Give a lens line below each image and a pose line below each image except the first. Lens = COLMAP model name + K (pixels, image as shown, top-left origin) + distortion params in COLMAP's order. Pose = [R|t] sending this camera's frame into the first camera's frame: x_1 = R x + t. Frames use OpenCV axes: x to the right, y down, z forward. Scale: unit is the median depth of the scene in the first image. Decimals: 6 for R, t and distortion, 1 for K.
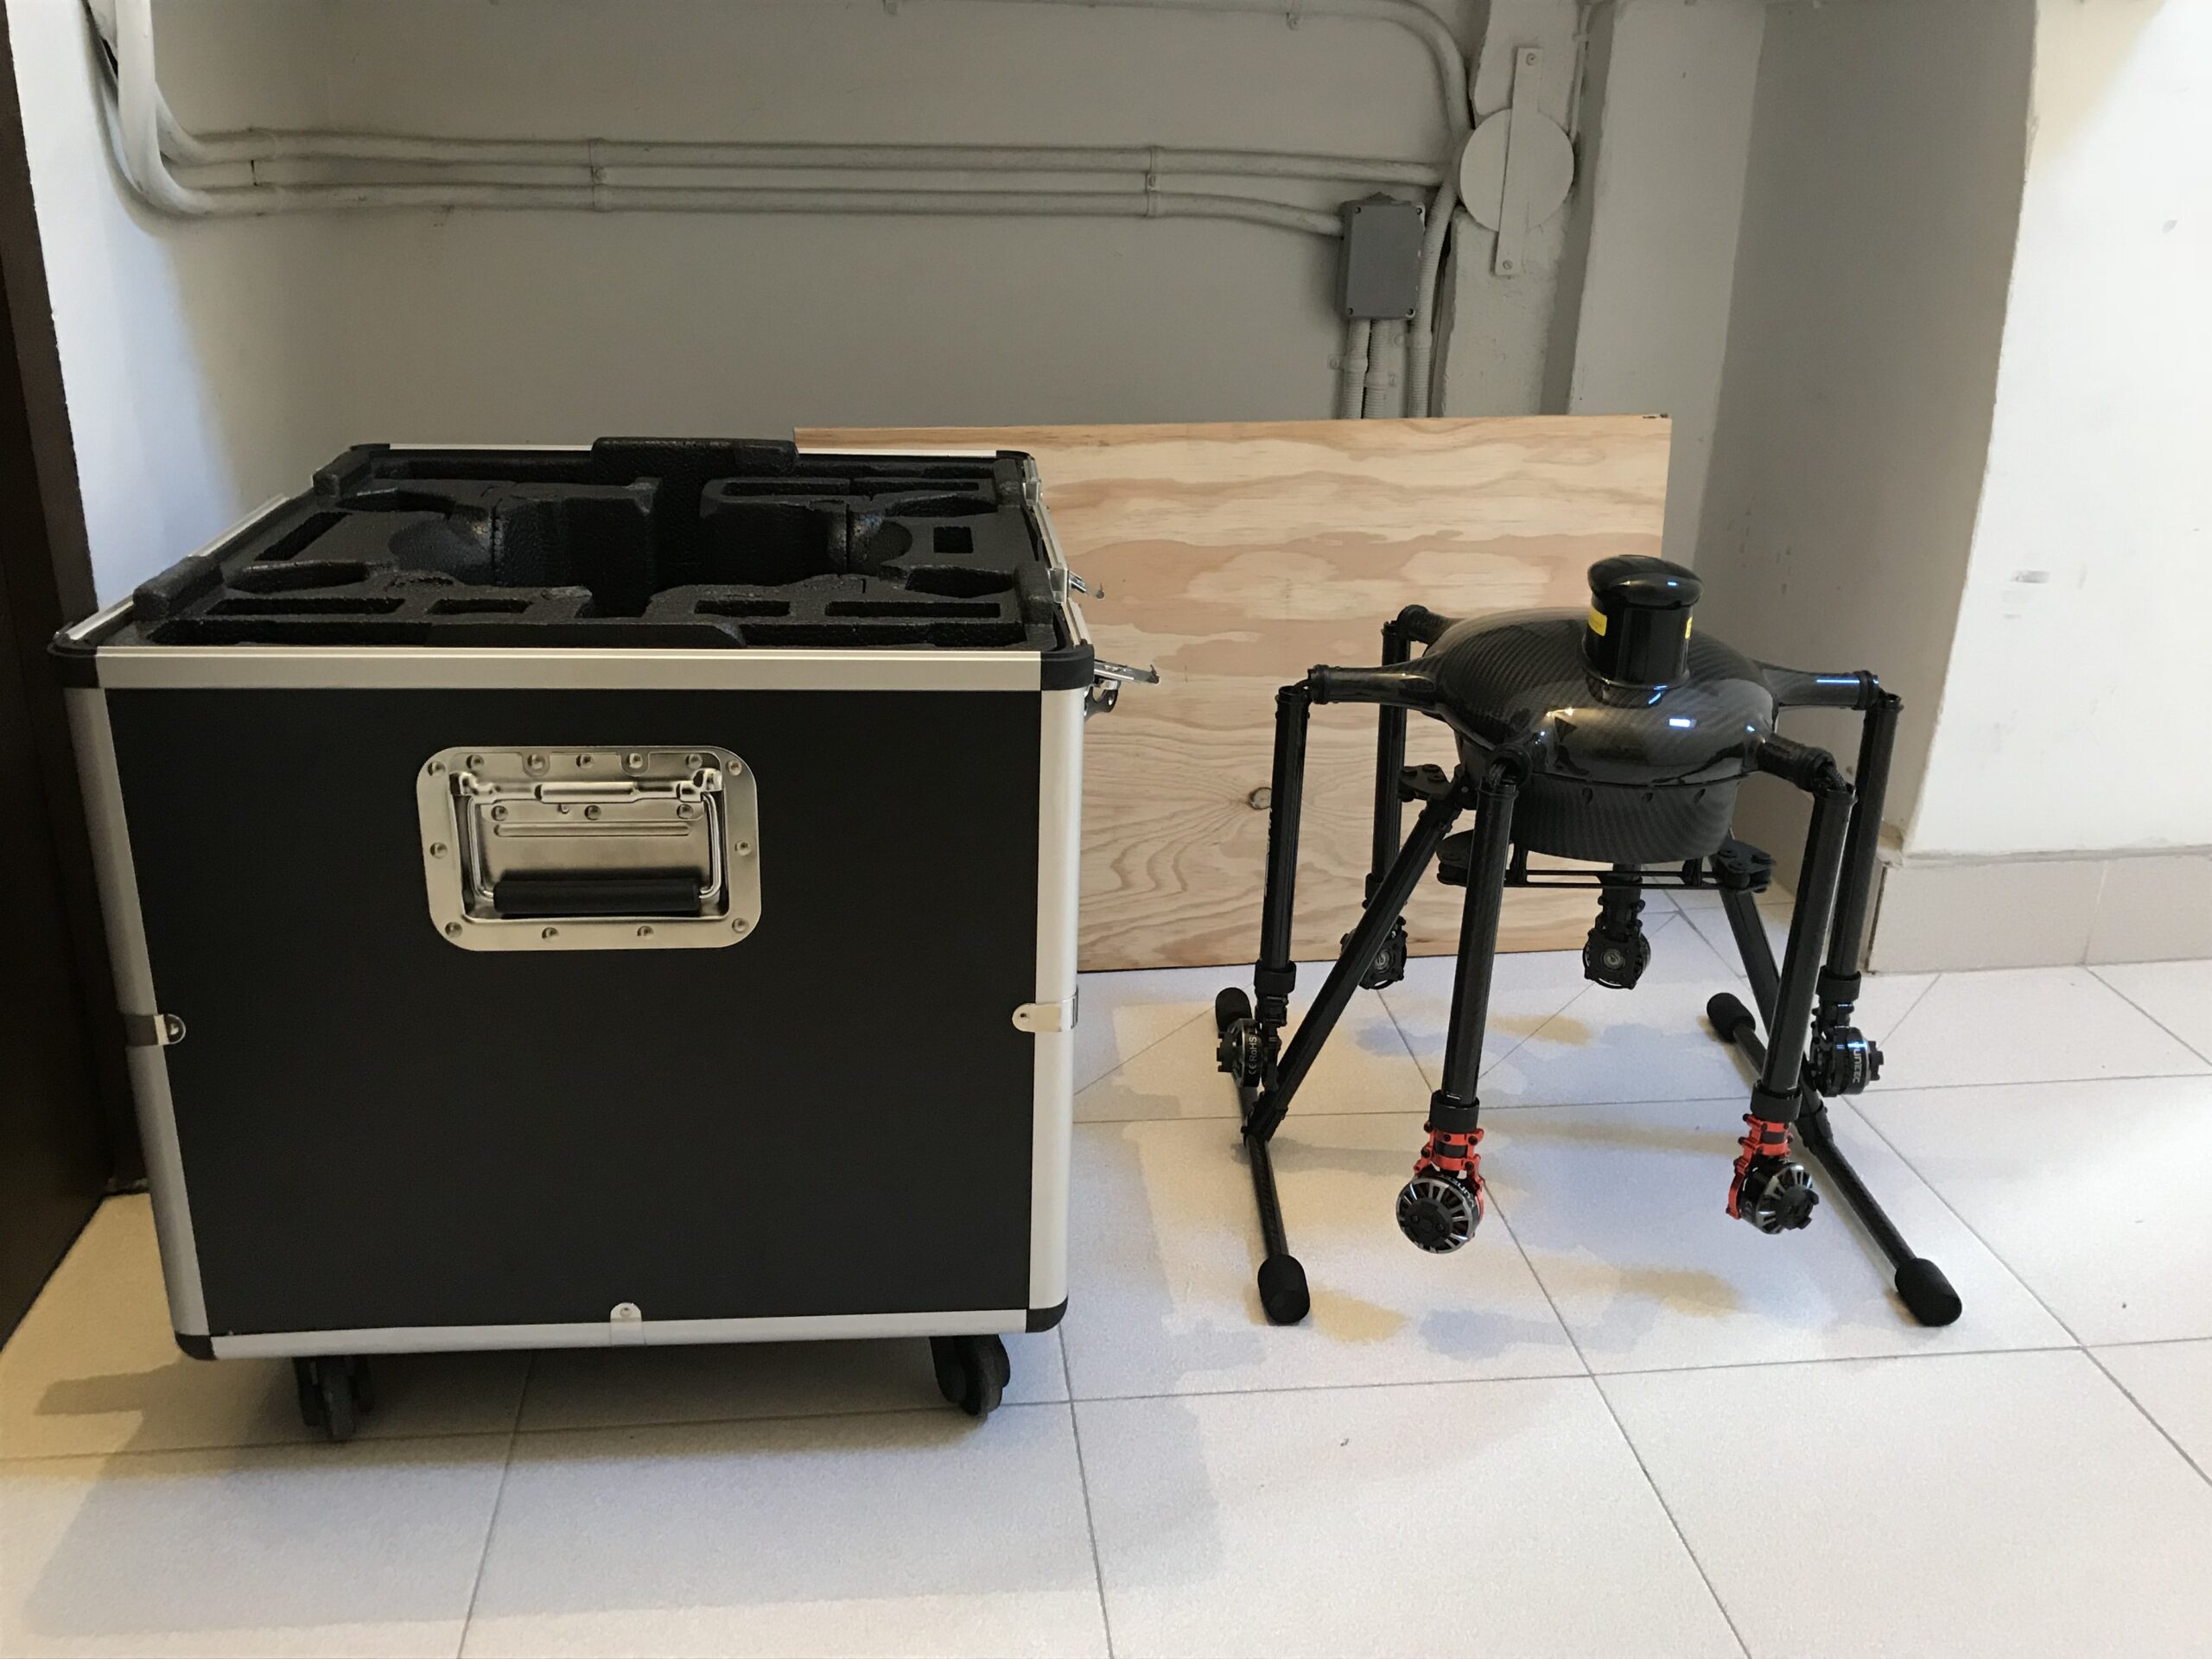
lens RADIAL K [[1920.7, 0, 1106.0], [0, 1920.7, 829.5], [0, 0, 1]] dist [0.091574, -0.000235]
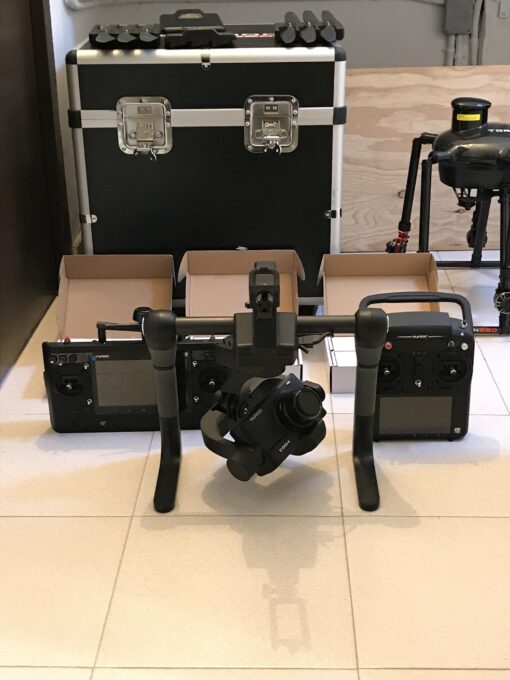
lens RADIAL K [[1068.1, 0, 255.0], [0, 1068.1, 340.0], [0, 0, 1]] dist [-0.033494, 0.499410]
pose [[0.986845, 0.034124, -0.158030, 0.126514], [-0.032108, 0.999367, 0.015295, 0.195786], [0.158452, -0.010020, 0.987316, -0.693278]]
